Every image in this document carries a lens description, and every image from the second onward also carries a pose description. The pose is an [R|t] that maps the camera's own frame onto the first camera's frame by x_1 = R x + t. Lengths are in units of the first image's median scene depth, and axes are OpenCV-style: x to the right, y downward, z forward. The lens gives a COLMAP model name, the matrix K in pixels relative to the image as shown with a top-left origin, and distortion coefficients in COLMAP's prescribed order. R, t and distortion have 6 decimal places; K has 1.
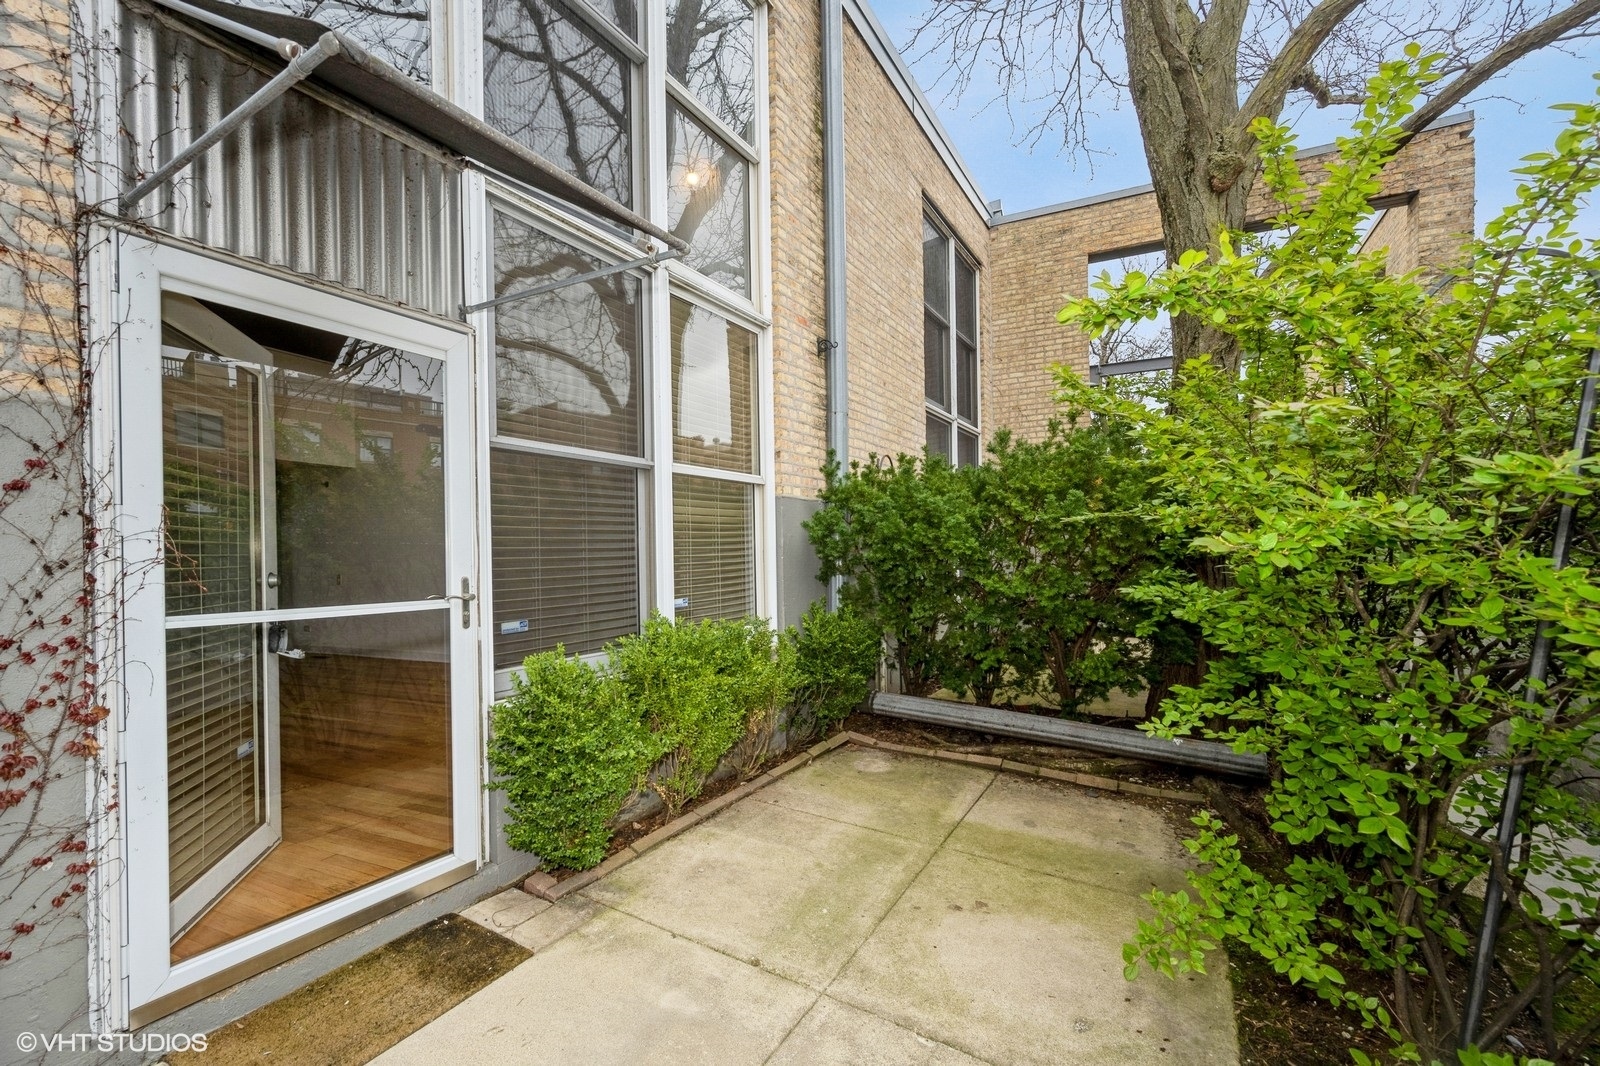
lens RADIAL K [[638.2, 0, 795.2], [0, 638.2, 545.1], [0, 0, 1]] dist [0.000326, 0.000090]
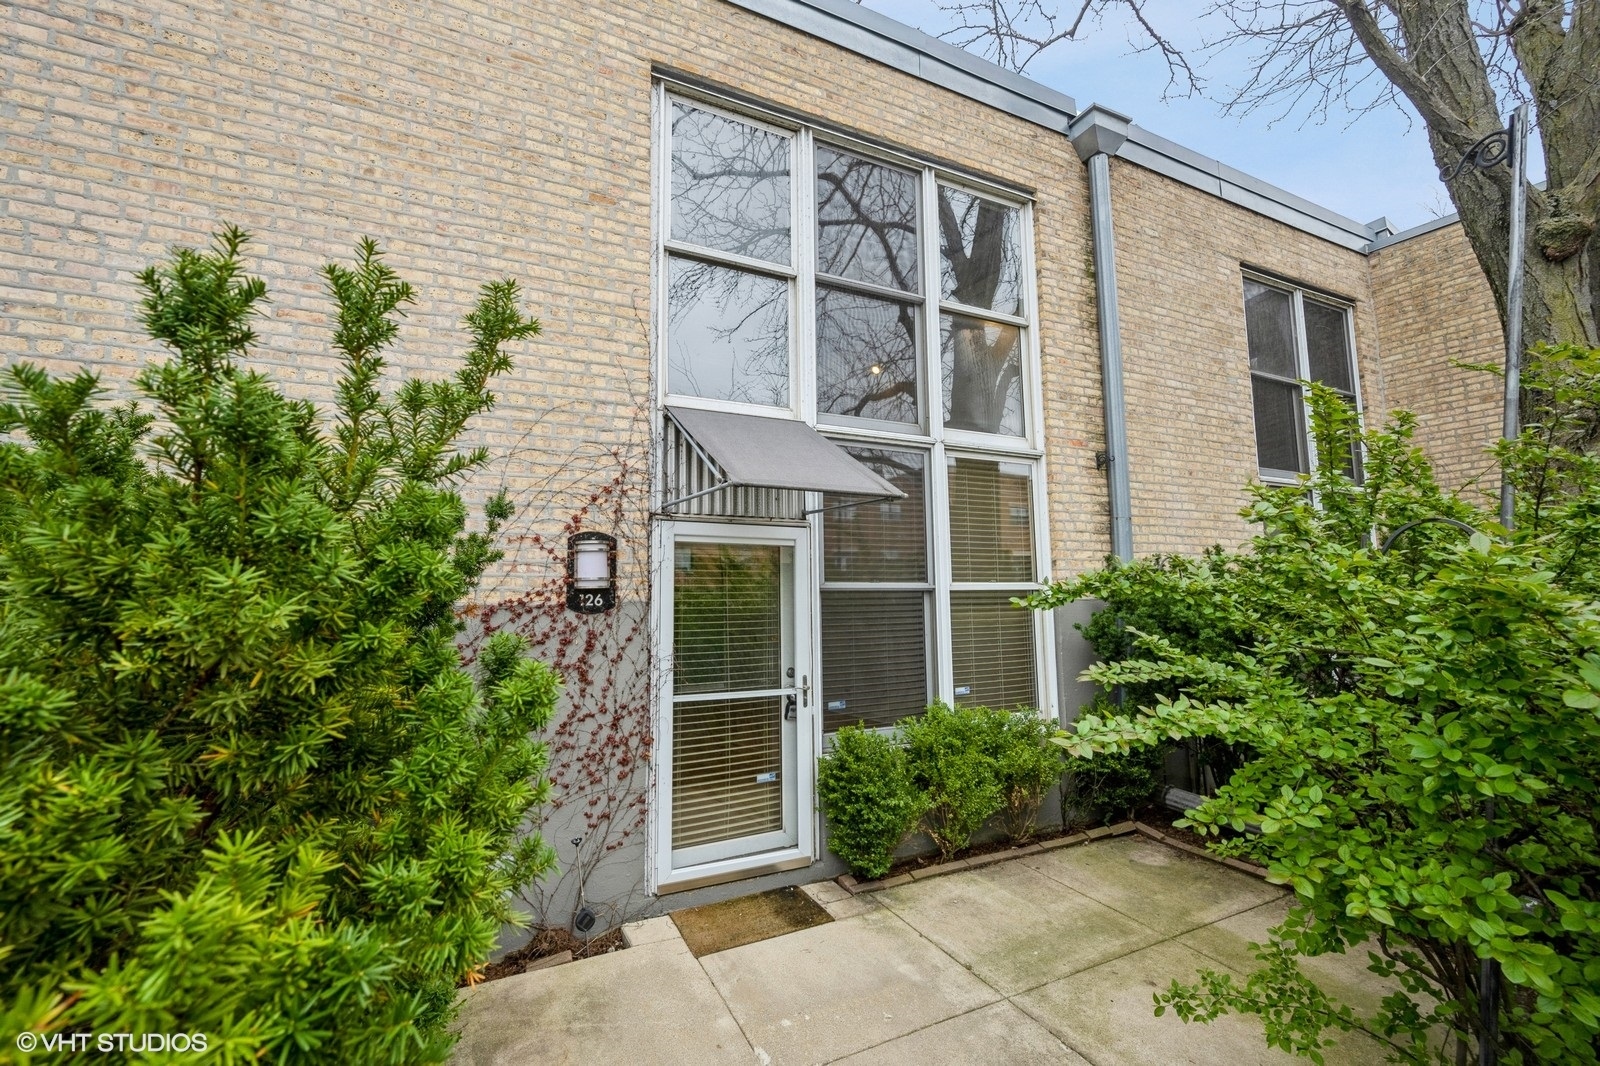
lens RADIAL K [[638.2, 0, 804.3], [0, 638.2, 529.9], [0, 0, 1]] dist [0.000326, 0.000090]
pose [[0.849661, -0.052104, -0.524748, 0.333658], [0.000012, 0.995109, -0.098788, -0.145444], [0.527329, 0.083930, 0.845506, -0.387083]]
